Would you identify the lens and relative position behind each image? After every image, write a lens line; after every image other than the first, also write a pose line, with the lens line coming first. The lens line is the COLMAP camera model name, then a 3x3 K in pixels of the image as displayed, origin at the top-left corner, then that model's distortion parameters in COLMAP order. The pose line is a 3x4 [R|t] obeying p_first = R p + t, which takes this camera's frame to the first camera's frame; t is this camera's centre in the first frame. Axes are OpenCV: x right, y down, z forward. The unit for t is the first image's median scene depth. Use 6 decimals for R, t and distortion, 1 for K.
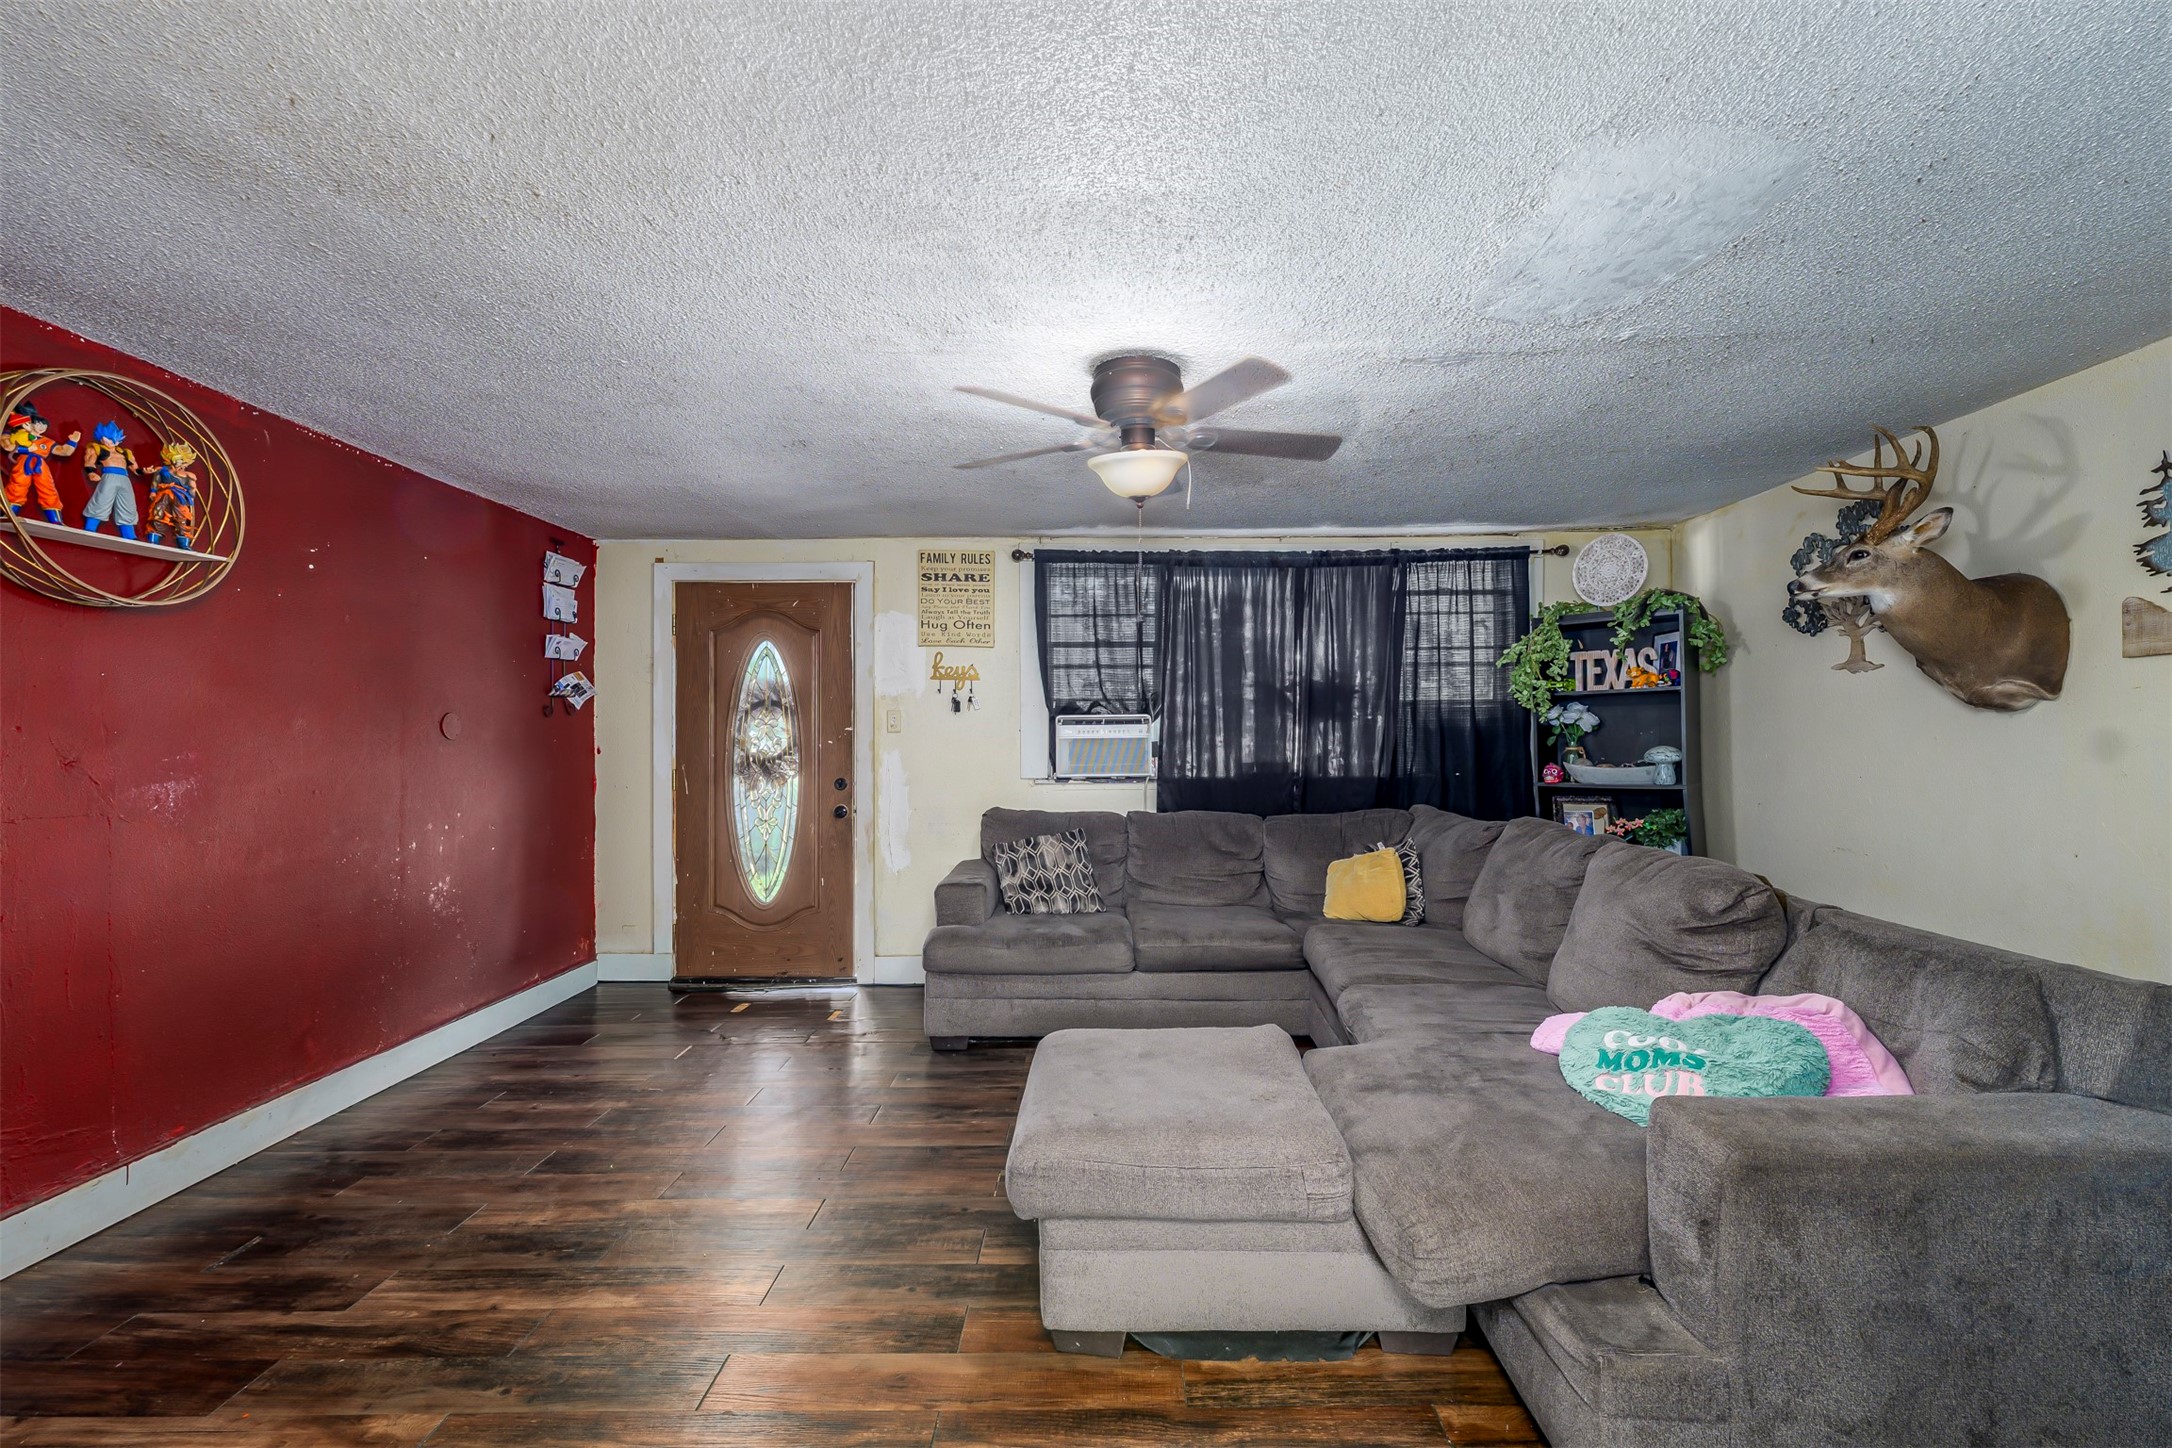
lens RADIAL K [[901.4, 0, 1078.4], [0, 901.4, 724.4], [0, 0, 1]] dist [-0.001191, -0.000056]
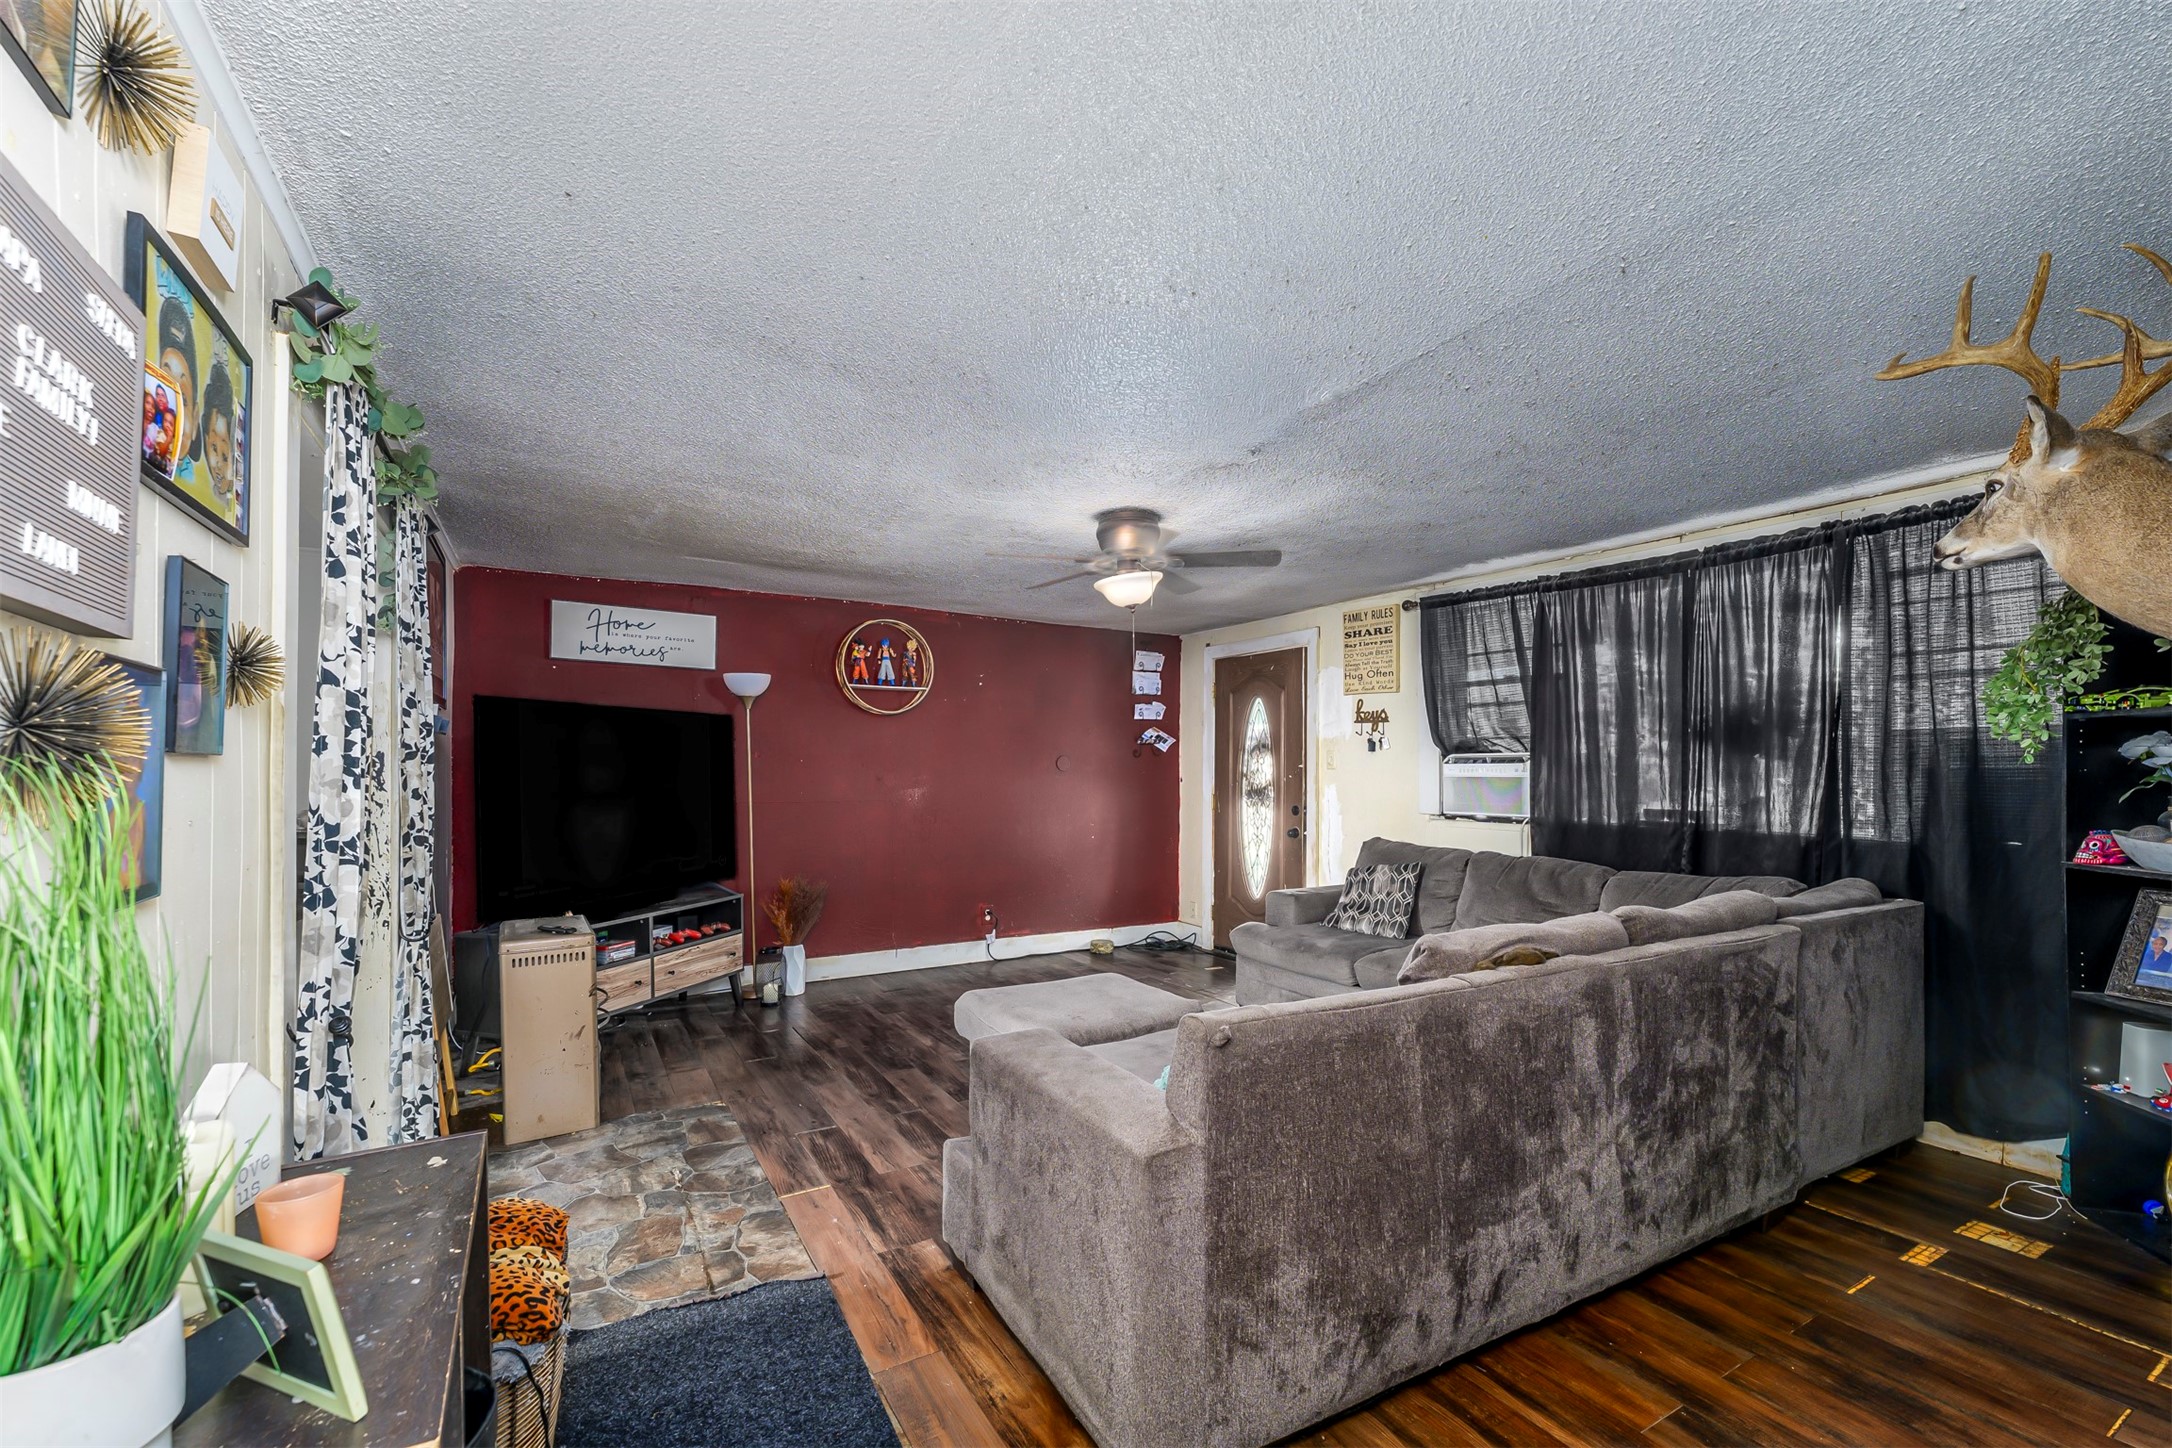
lens RADIAL K [[901.4, 0, 1053.9], [0, 901.4, 758.8], [0, 0, 1]] dist [-0.001191, -0.000056]
pose [[0.500178, -0.000567, -0.865922, 0.650878], [0.004277, 0.999989, 0.001816, -0.008516], [0.865912, -0.004611, 0.500175, 0.094495]]
